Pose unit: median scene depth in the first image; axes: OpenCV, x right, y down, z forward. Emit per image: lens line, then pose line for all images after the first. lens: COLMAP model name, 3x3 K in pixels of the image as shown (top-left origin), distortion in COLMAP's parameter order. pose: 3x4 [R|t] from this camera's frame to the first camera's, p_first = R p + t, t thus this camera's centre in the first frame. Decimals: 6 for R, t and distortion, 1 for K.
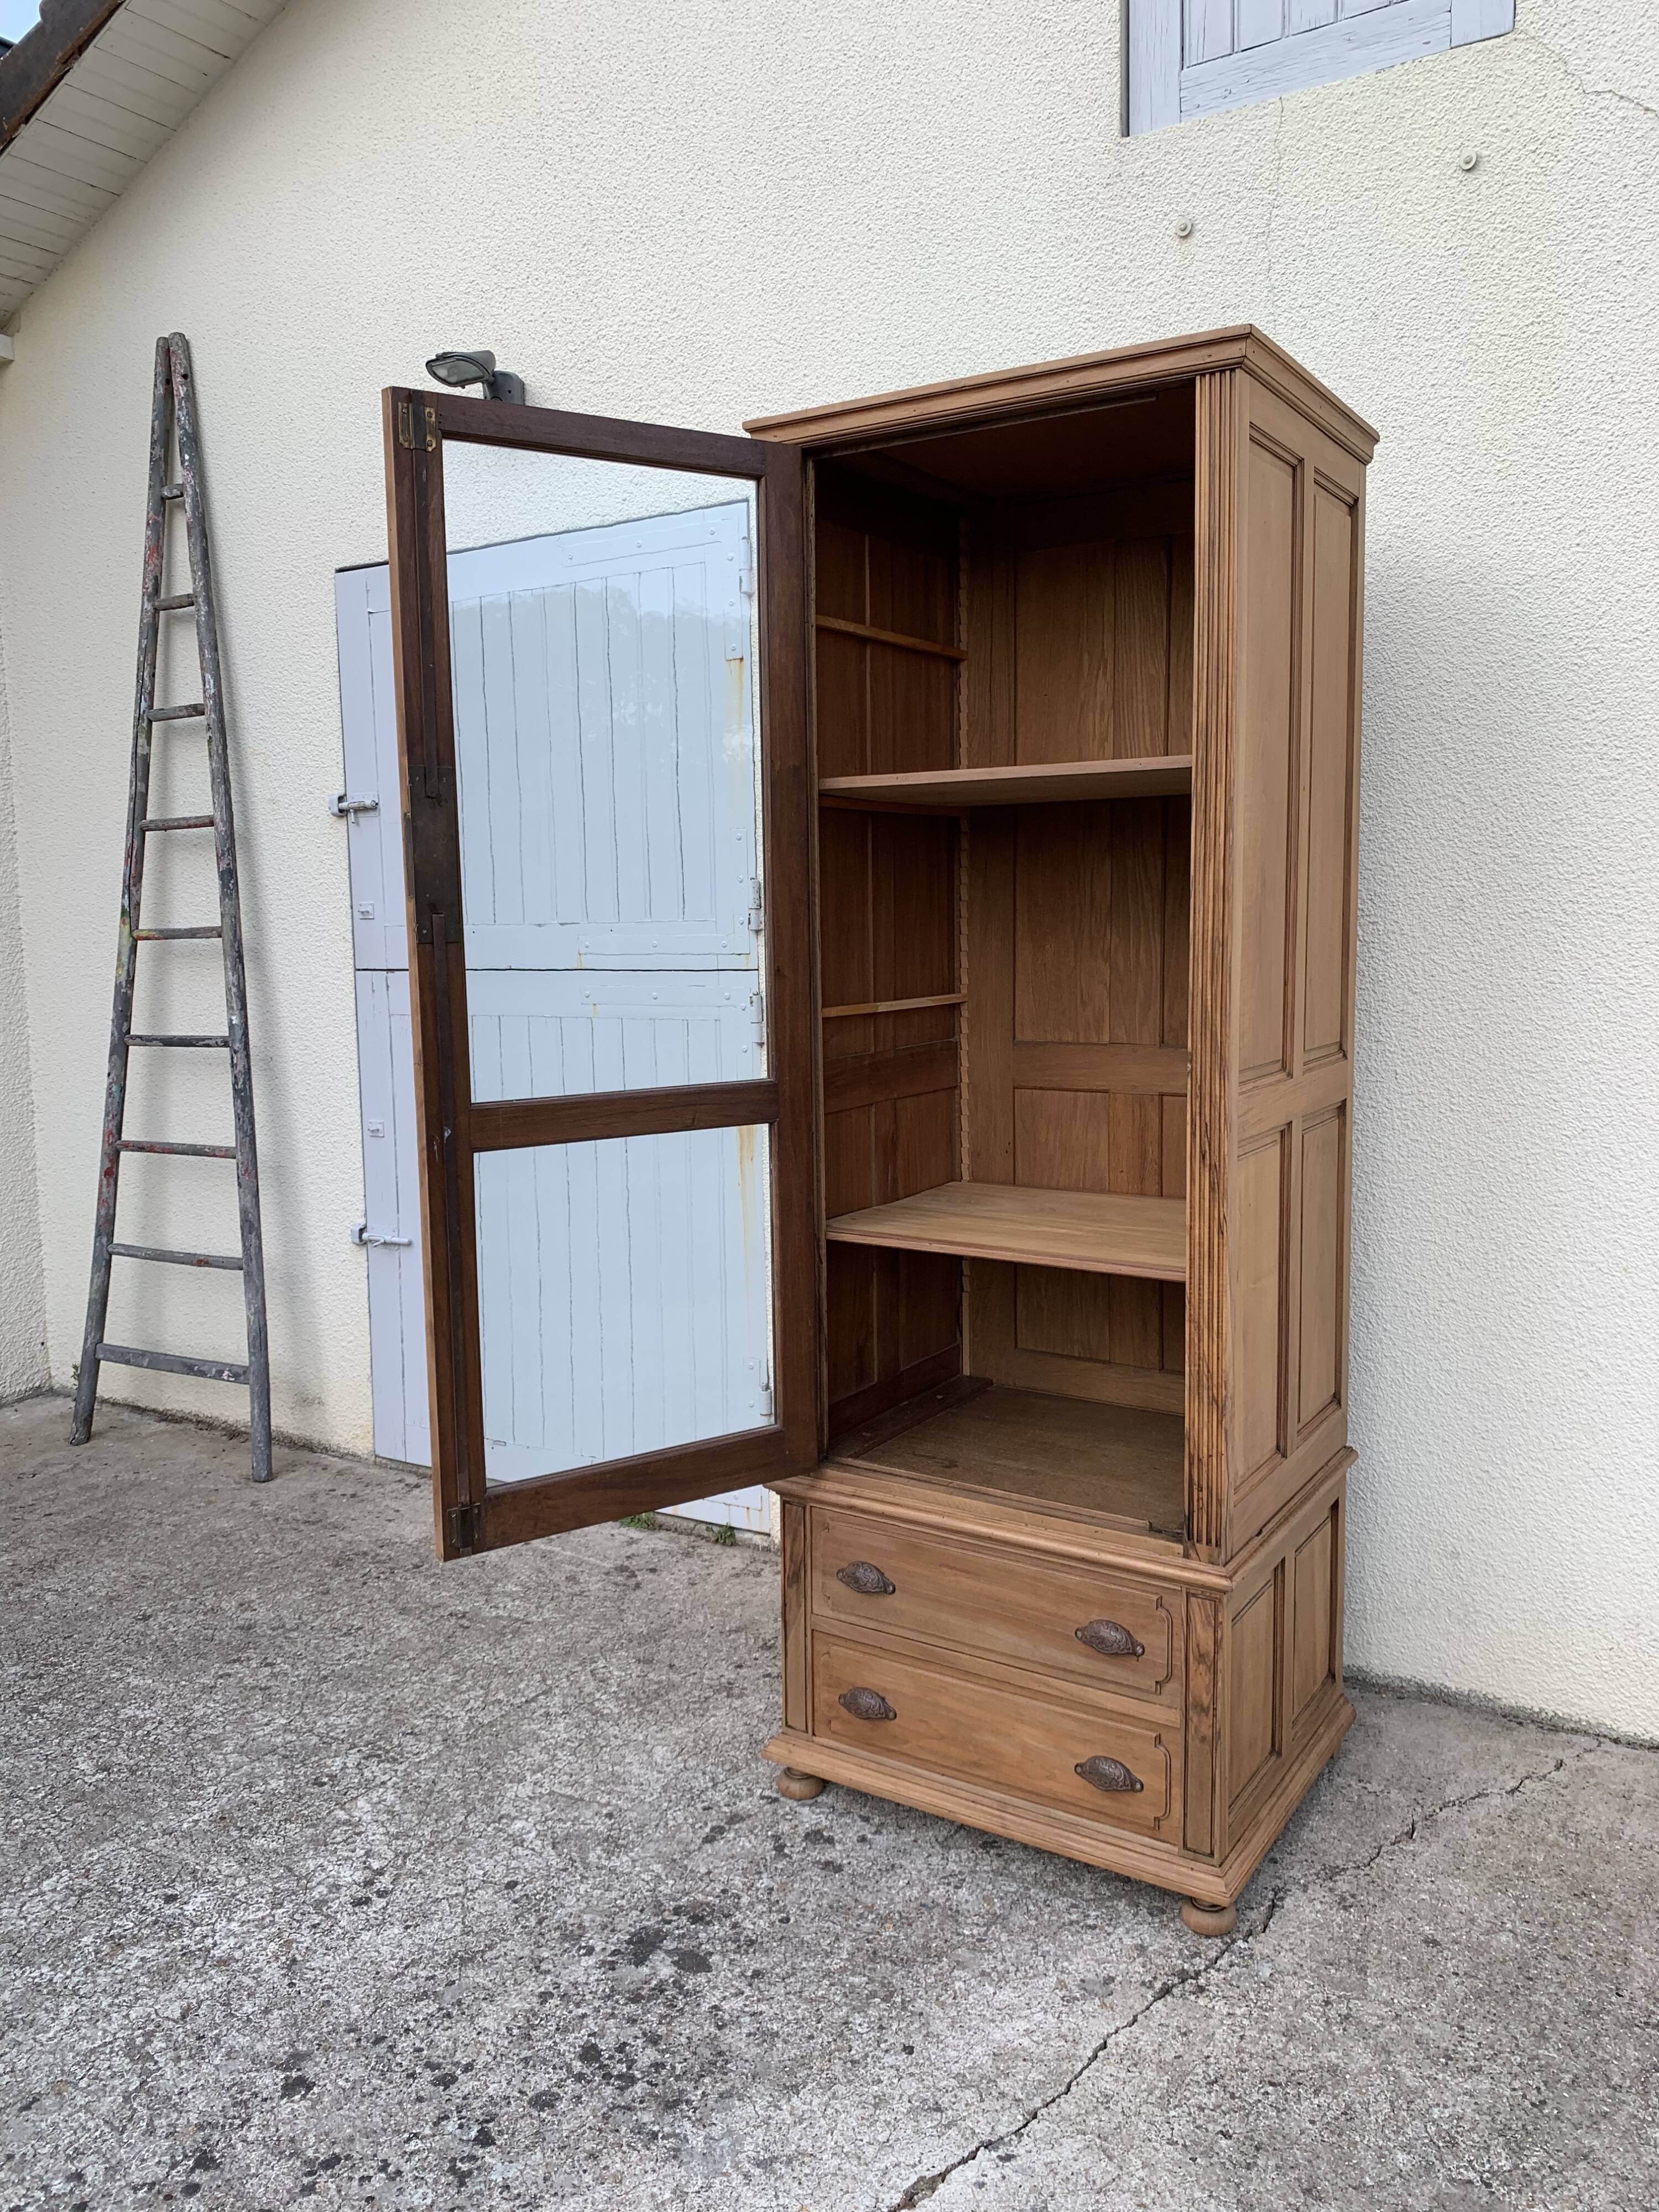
lens RADIAL K [[1693.9, 0, 828.2], [0, 1693.9, 1088.8], [0, 0, 1]] dist [0.001085, 0.006725]
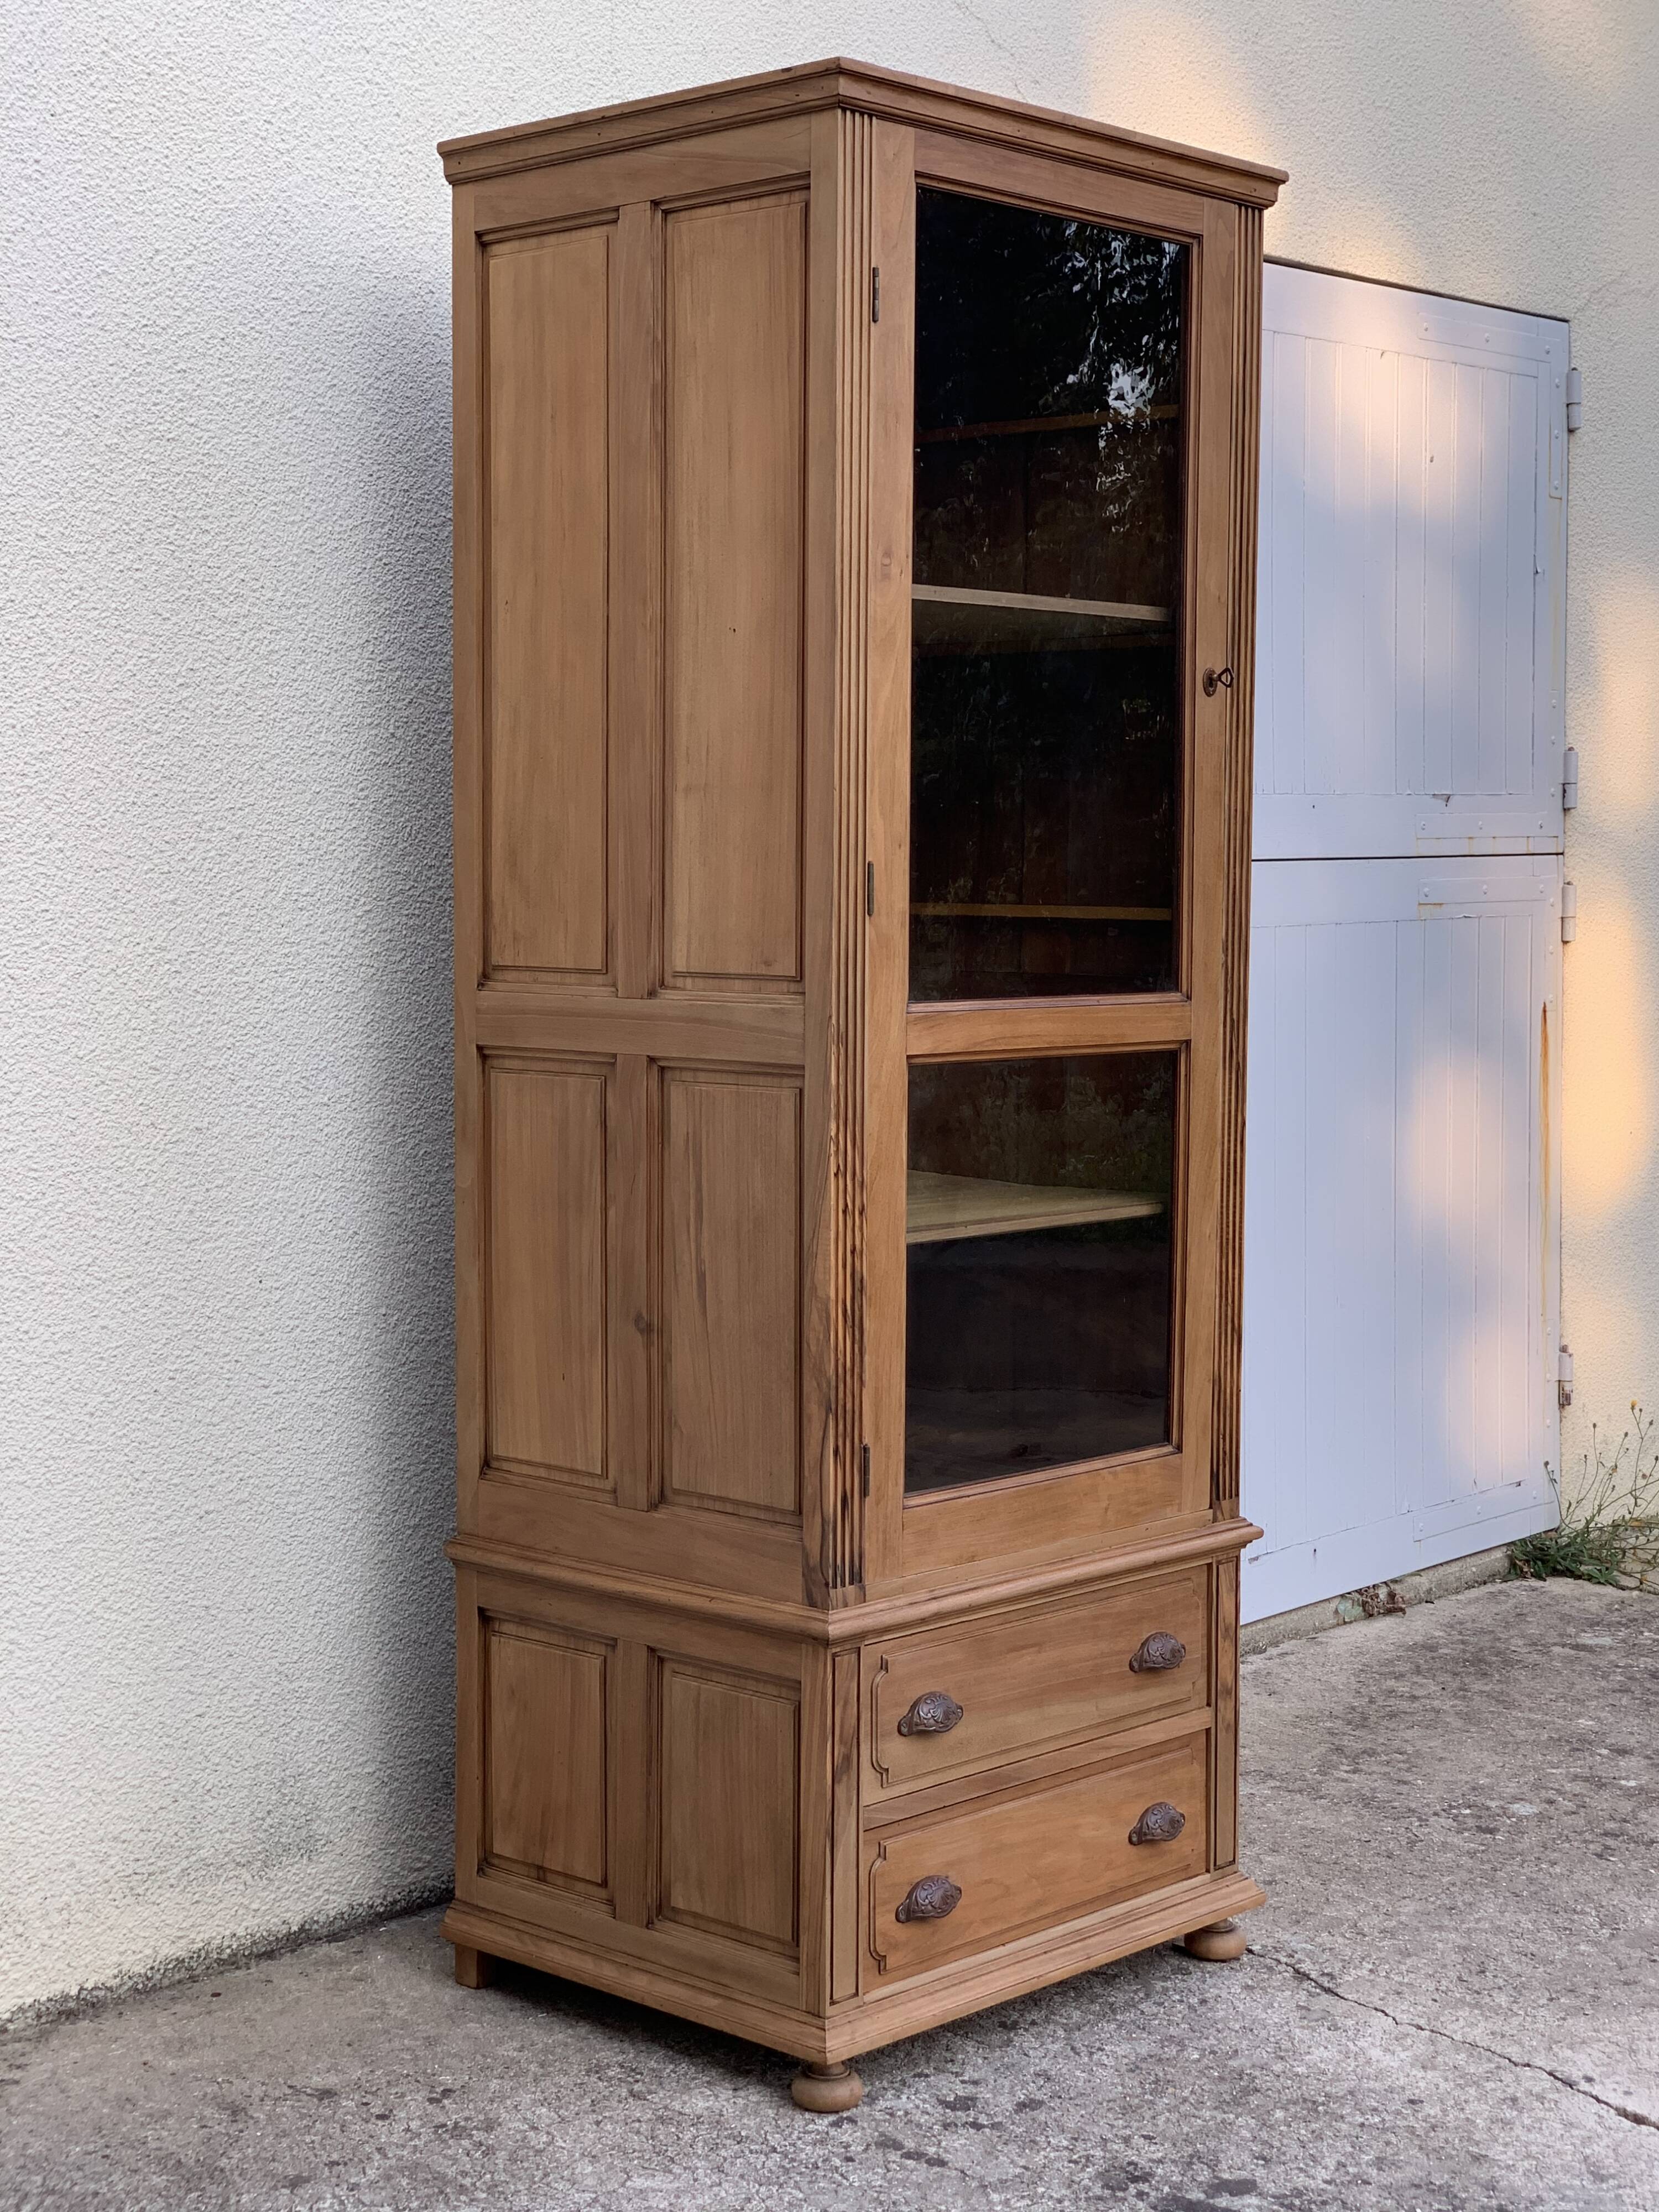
lens RADIAL K [[3343.4, 0, 831.7], [0, 3343.4, 1060.2], [0, 0, 1]] dist [0.163761, -0.707006]
pose [[0.188424, -0.046009, 0.981009, -1.377258], [0.104008, 0.994219, 0.026652, -0.024776], [-0.976565, 0.097011, 0.192120, 0.760185]]
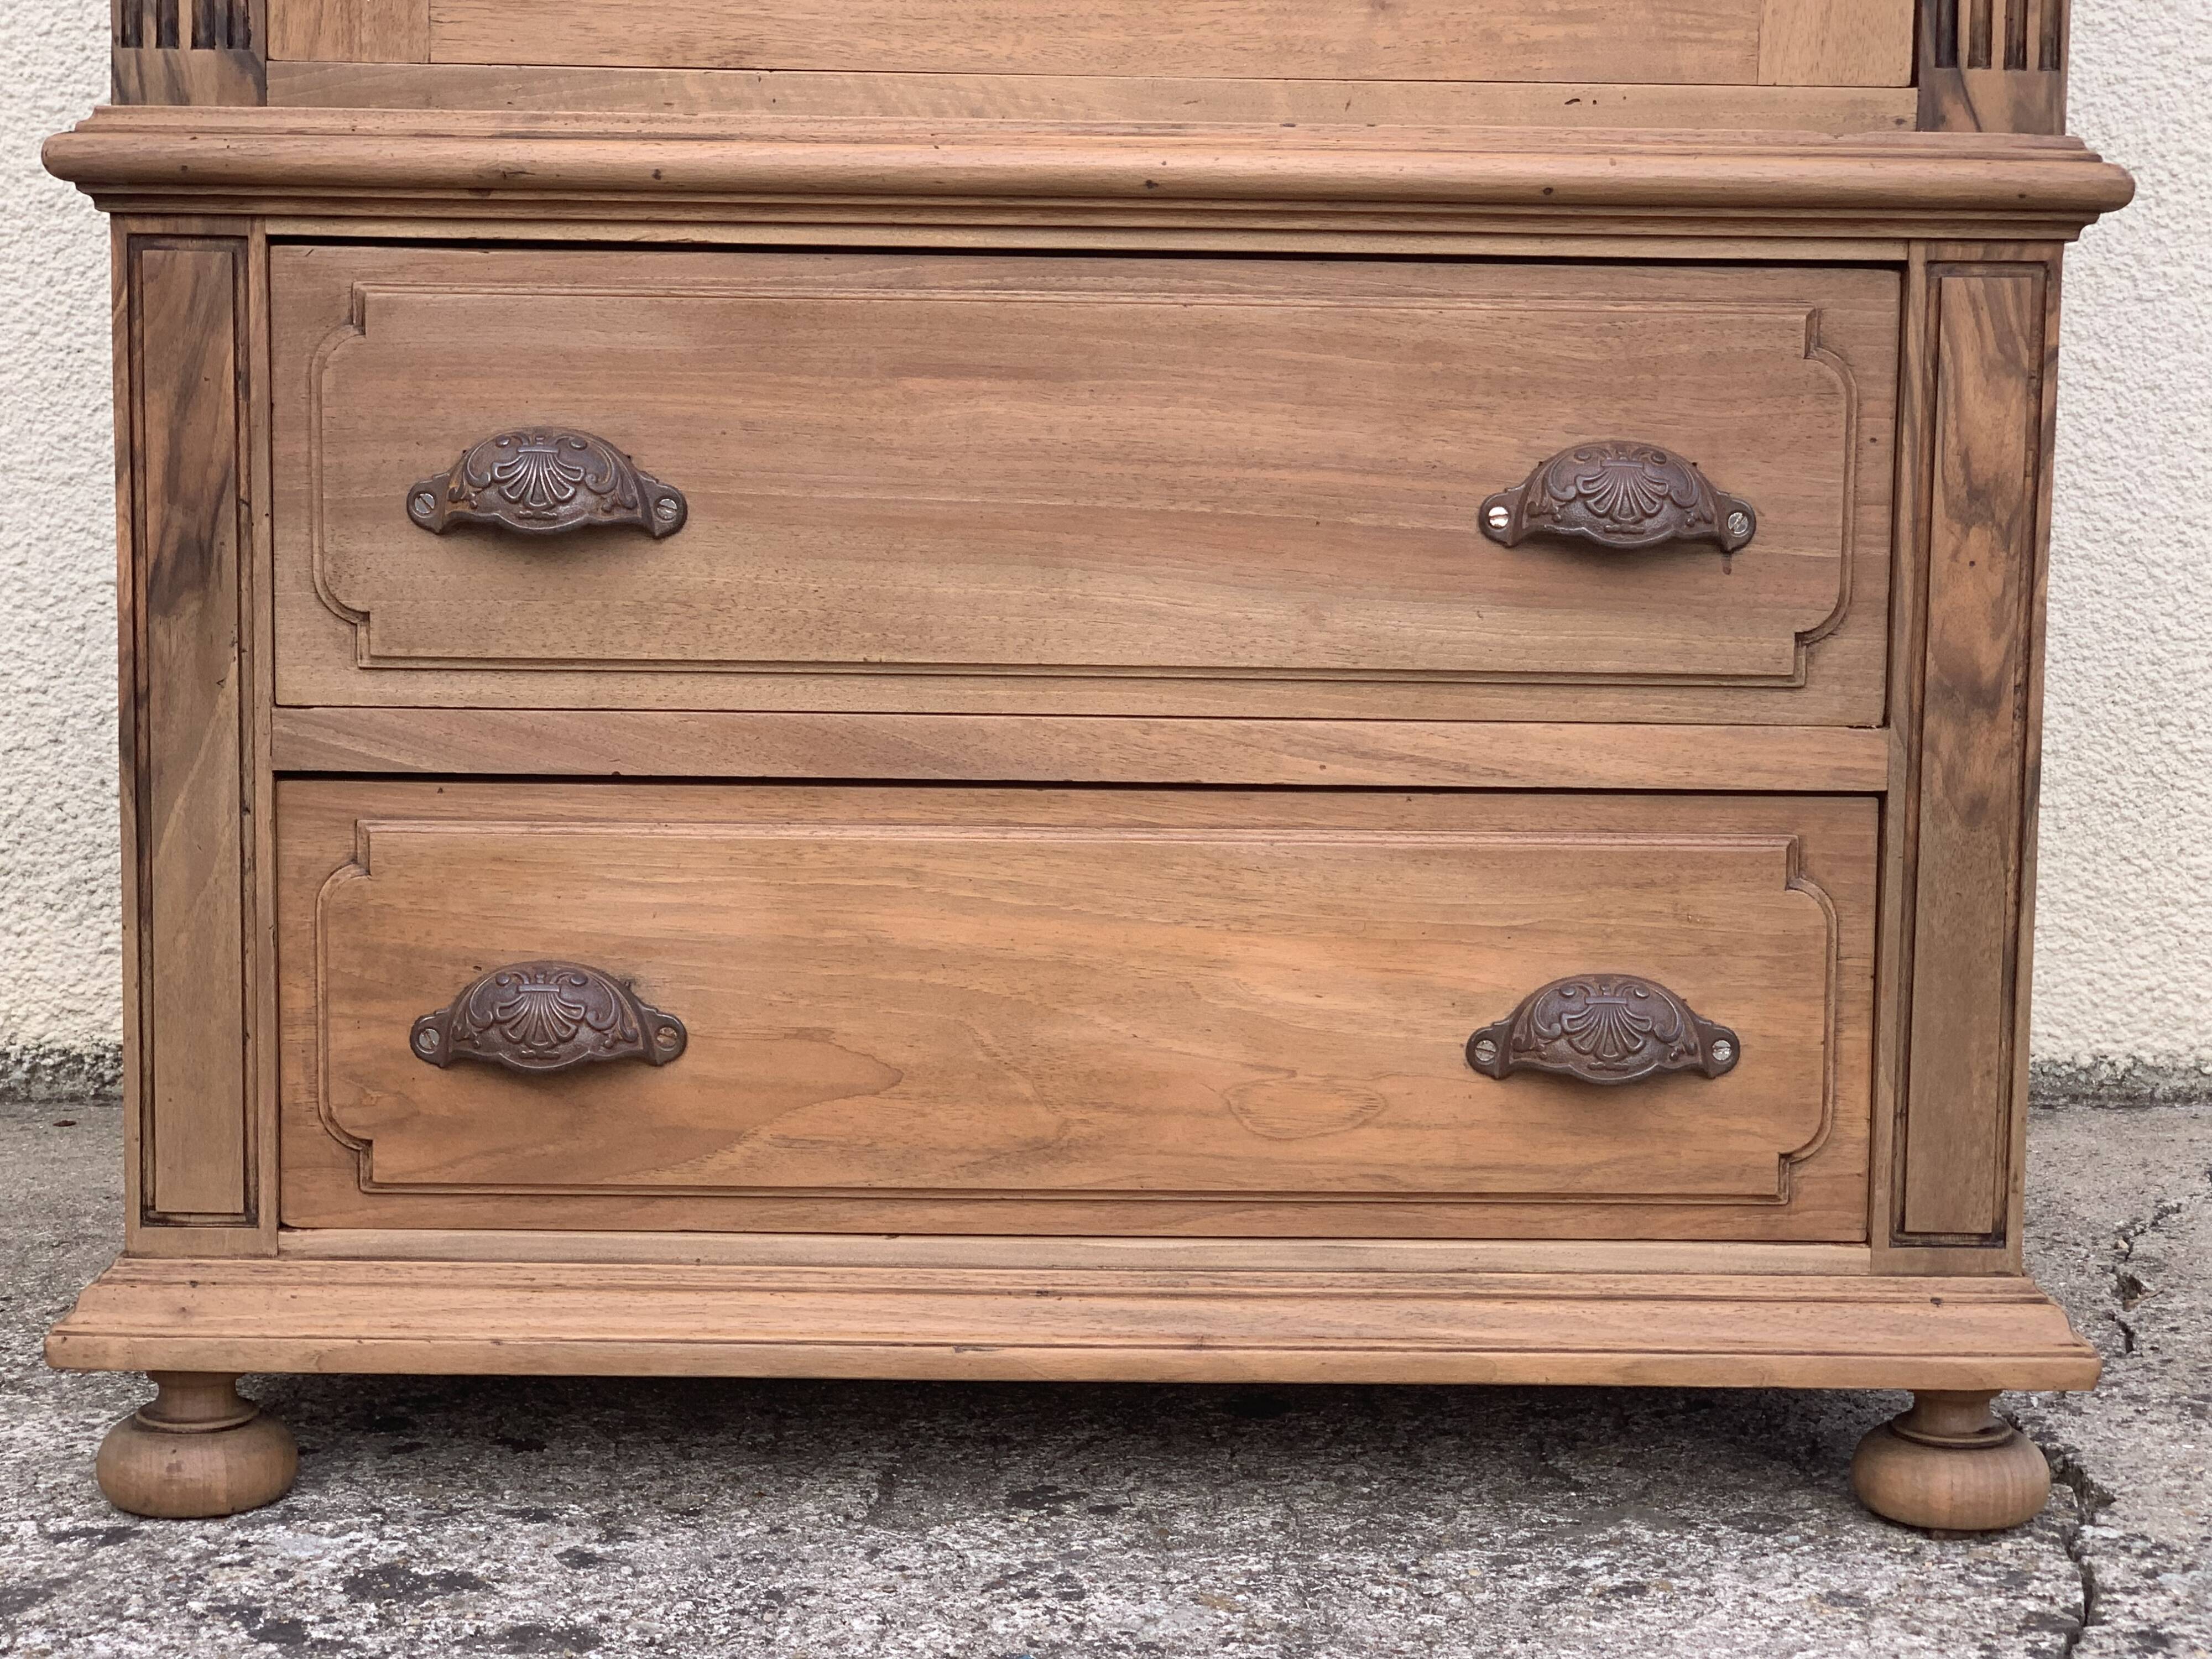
lens RADIAL K [[3703.5, 0, 1081.3], [0, 3703.5, 822.8], [0, 0, 1]] dist [0.190264, -0.862851]
pose [[0.836399, -0.040302, 0.546637, -0.212294], [0.040040, 0.999121, 0.012397, 0.340206], [-0.546656, 0.011519, 0.837278, 0.521687]]
